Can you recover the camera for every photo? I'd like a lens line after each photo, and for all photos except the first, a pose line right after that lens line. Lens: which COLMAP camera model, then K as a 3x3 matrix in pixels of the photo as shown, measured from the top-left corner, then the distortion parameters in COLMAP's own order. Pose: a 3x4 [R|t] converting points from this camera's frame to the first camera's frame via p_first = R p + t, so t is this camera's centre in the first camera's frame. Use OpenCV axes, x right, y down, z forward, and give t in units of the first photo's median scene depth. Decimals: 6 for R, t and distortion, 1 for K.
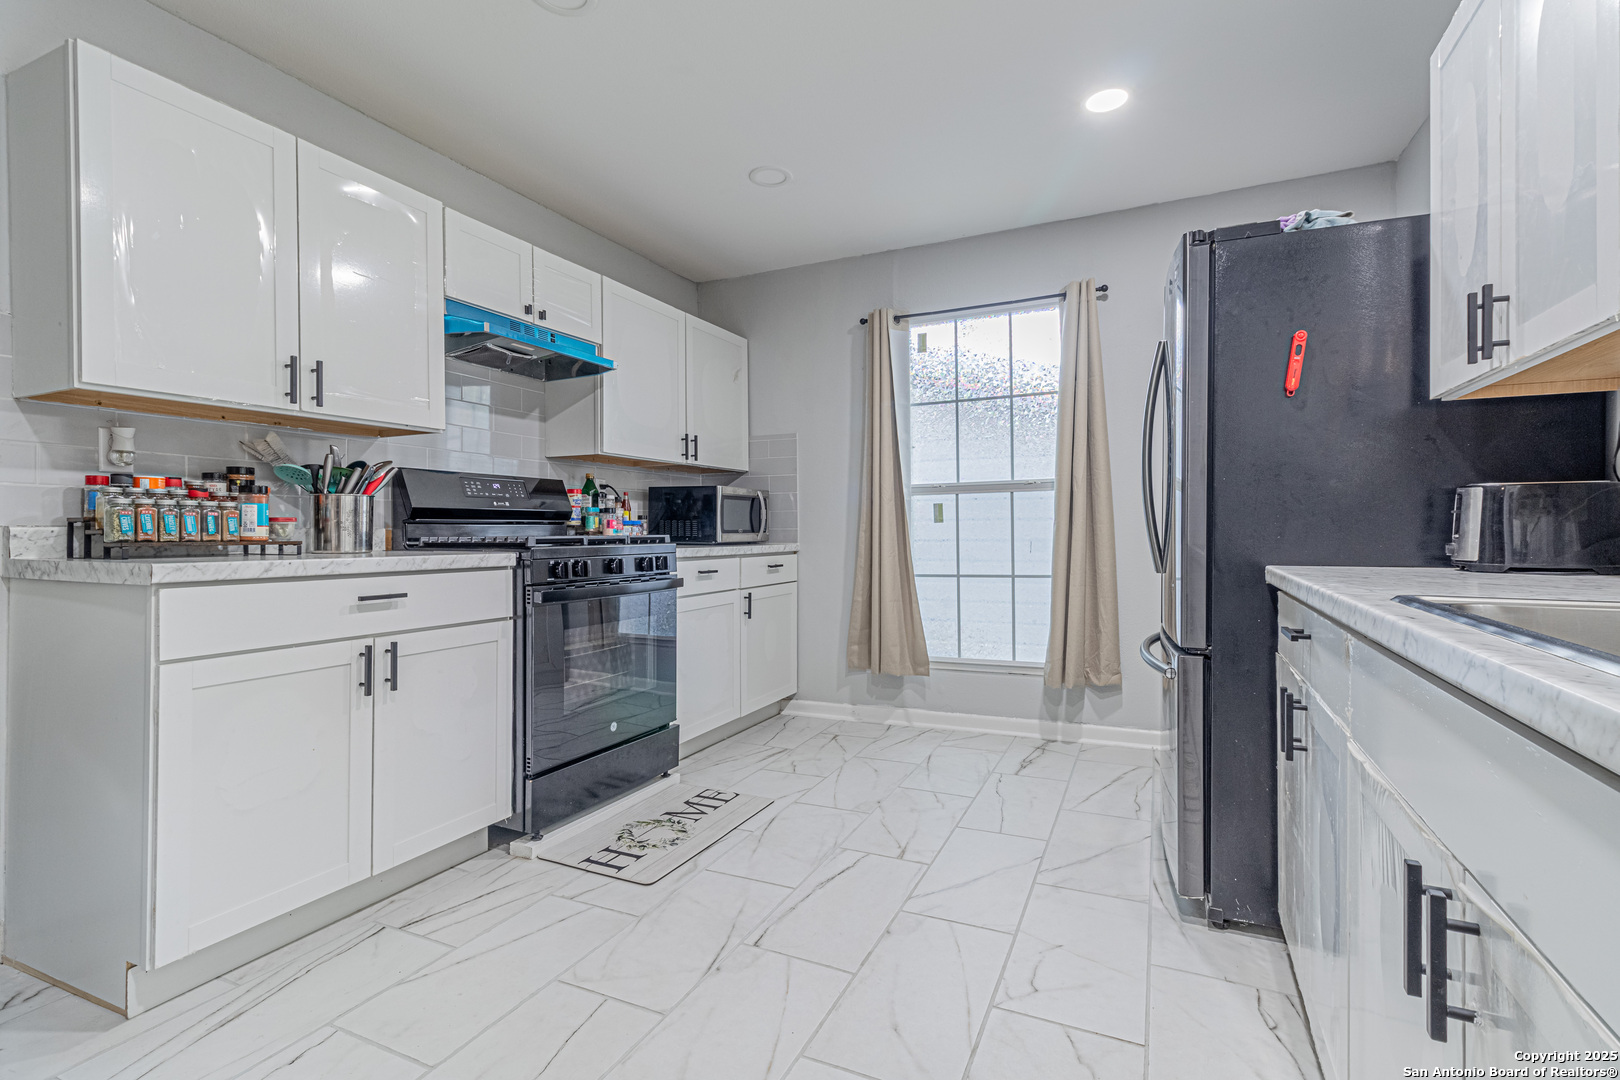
lens RADIAL K [[751.1, 0, 806.5], [0, 751.1, 534.3], [0, 0, 1]] dist [0.006077, 0.000261]
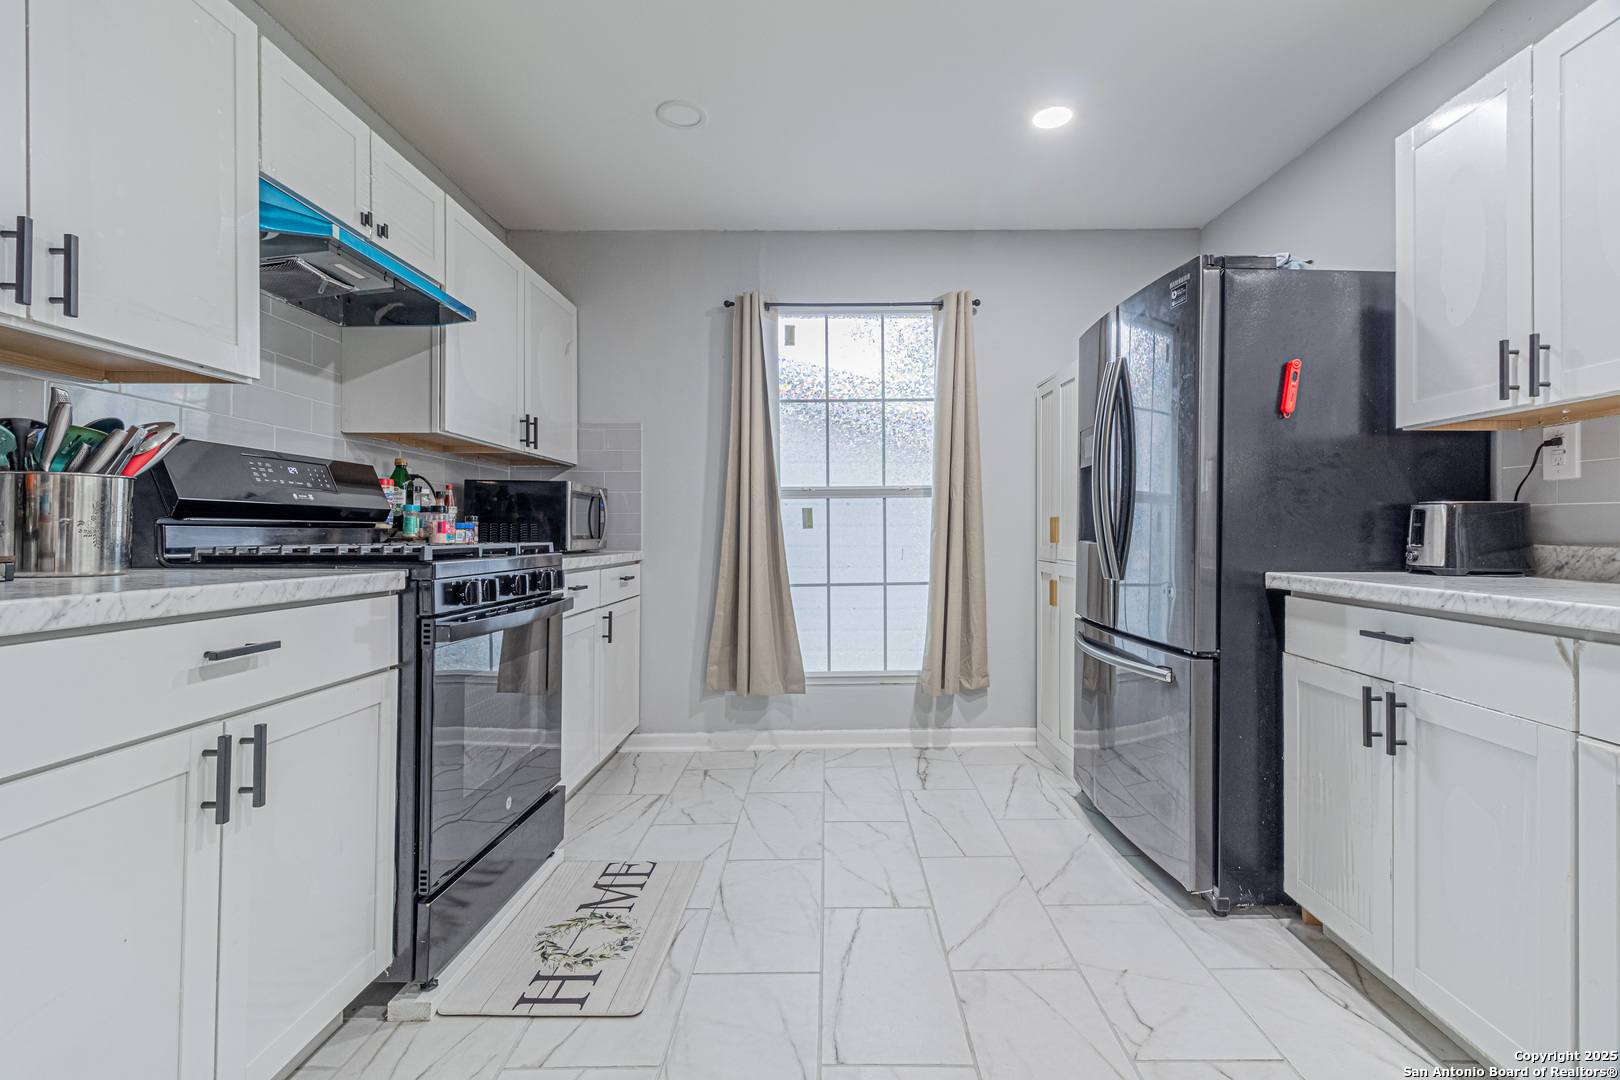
lens RADIAL K [[756.6, 0, 814.7], [0, 756.6, 529.9], [0, 0, 1]] dist [0.008196, 0.000273]
pose [[0.904195, 0.006613, 0.427068, -0.253377], [-0.001802, 0.999930, -0.011669, -0.003115], [-0.427116, 0.009781, 0.904144, 0.163707]]
